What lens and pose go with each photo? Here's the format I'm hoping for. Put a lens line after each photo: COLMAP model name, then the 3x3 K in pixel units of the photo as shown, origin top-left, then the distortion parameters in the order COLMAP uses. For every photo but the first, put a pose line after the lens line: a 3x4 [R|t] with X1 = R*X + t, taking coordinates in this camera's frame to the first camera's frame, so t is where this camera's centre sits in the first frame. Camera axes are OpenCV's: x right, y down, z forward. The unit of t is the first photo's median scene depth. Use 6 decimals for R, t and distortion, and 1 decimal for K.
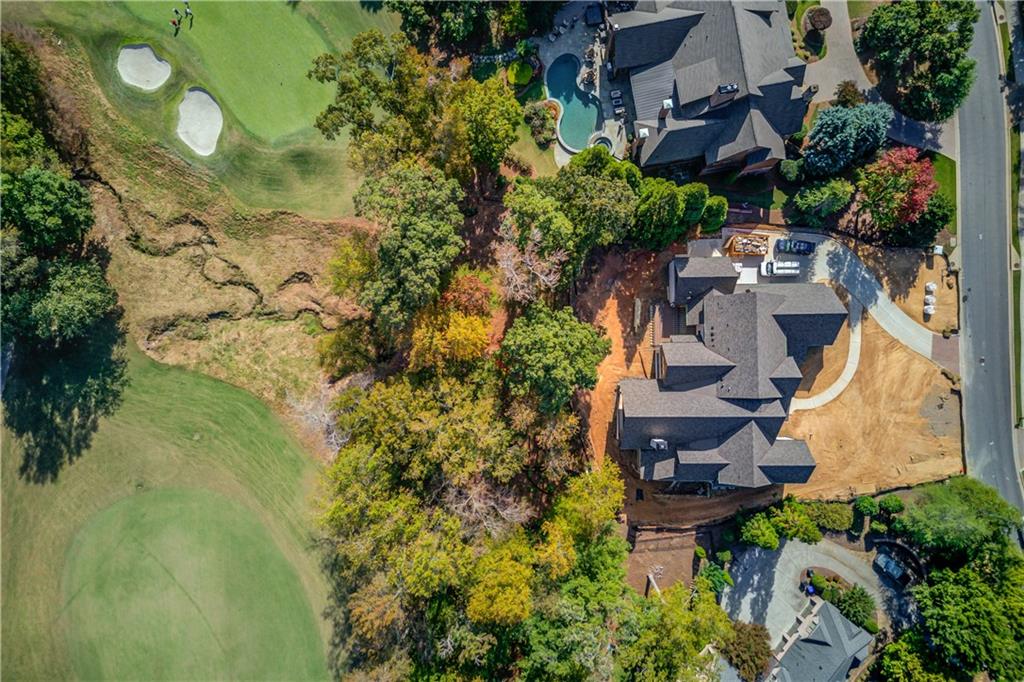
lens RADIAL K [[773.5, 0, 512.0], [0, 773.5, 341.0], [0, 0, 1]] dist [0.025030, 0.001037]
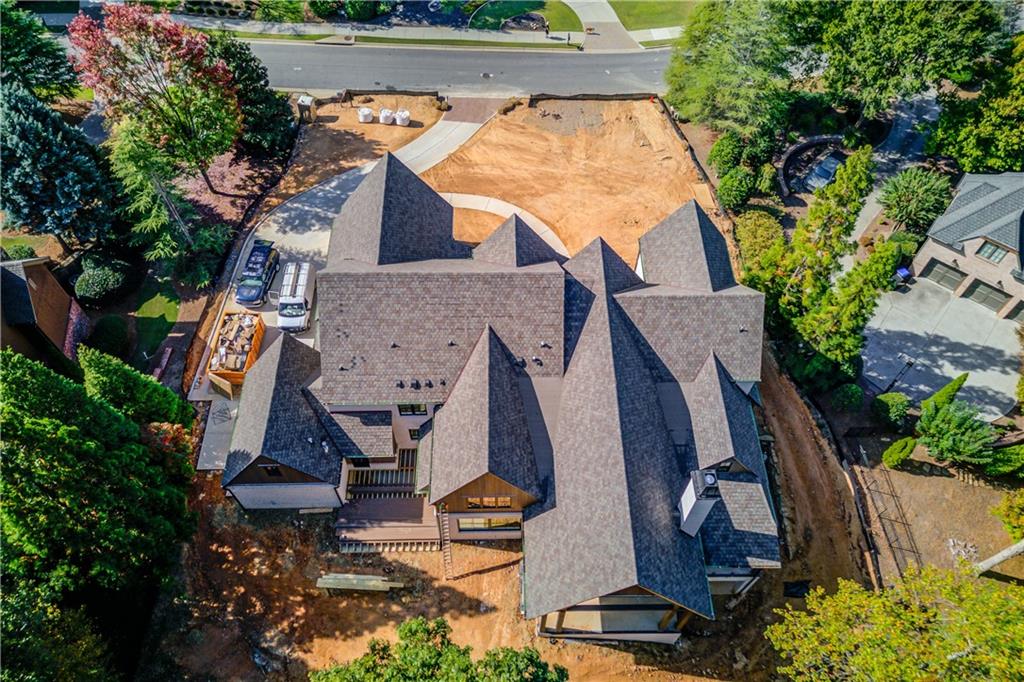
lens RADIAL K [[773.5, 0, 512.0], [0, 773.5, 341.0], [0, 0, 1]] dist [0.025030, 0.001037]
pose [[-0.008313, -0.813914, 0.580927, 0.032378], [0.998831, 0.020903, 0.043580, 0.023899], [-0.047613, 0.580610, 0.812788, 0.604848]]
